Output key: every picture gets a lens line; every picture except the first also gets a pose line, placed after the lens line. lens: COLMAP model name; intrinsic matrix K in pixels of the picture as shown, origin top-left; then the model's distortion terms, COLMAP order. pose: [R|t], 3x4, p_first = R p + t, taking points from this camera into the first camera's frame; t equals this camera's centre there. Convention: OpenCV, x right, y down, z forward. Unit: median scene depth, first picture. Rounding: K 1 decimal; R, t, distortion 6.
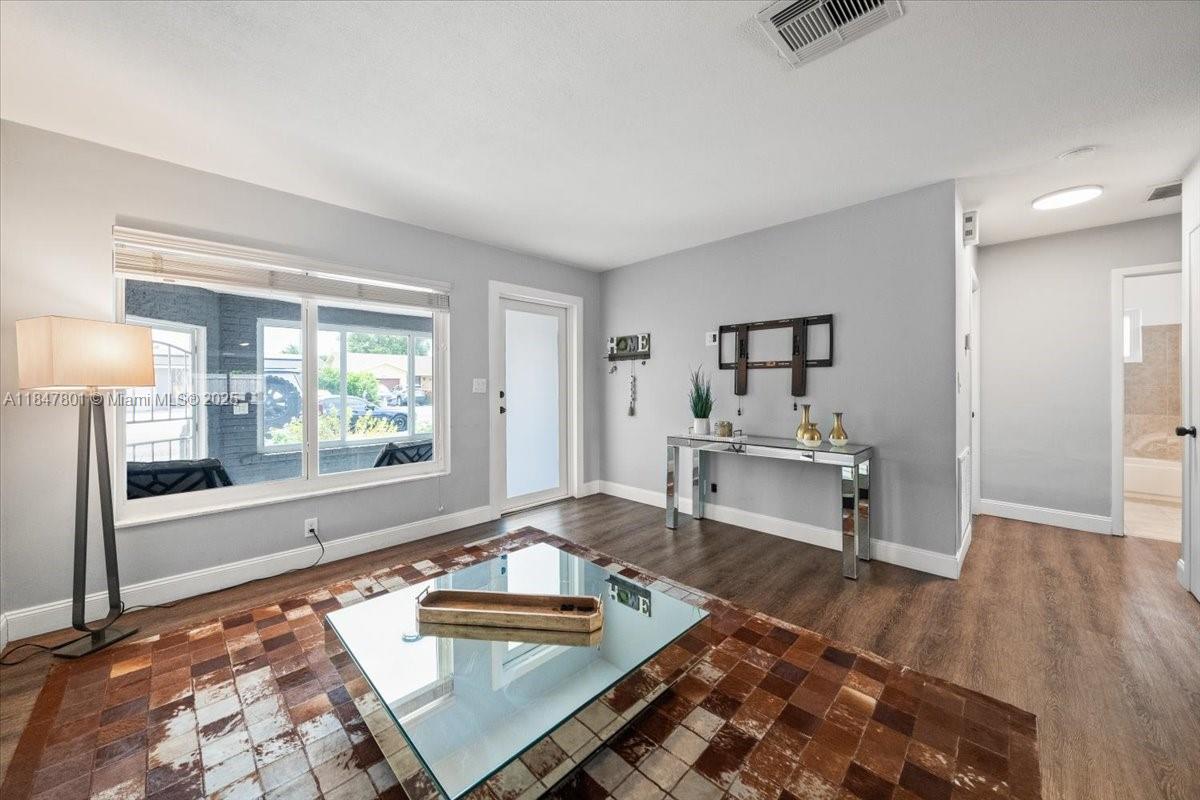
lens RADIAL K [[447.7, 0, 602.0], [0, 447.7, 388.7], [0, 0, 1]] dist [-0.003369, -0.000238]
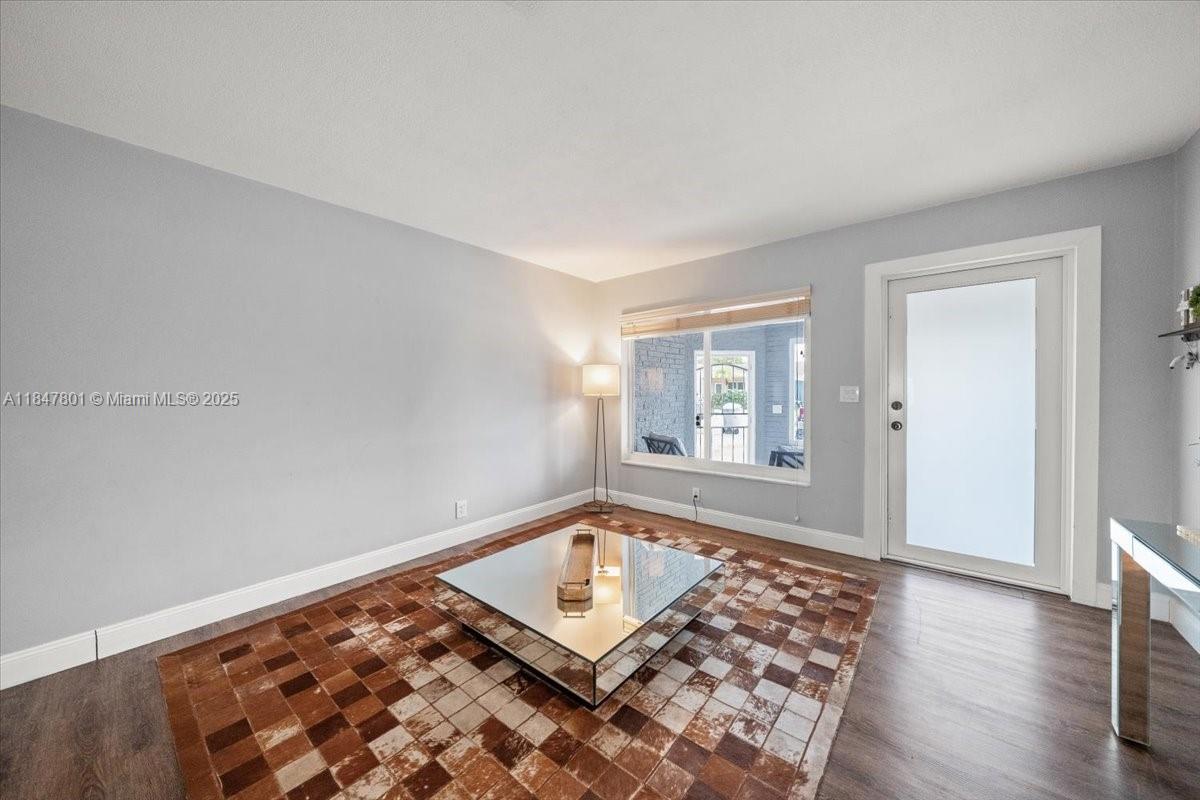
lens RADIAL K [[423.6, 0, 584.2], [0, 423.6, 394.8], [0, 0, 1]] dist [-0.007470, 0.000129]
pose [[0.030103, 0.012014, -0.999475, 0.704554], [-0.001680, 0.999927, 0.011969, -0.019282], [0.999545, 0.001319, 0.030121, 0.636864]]
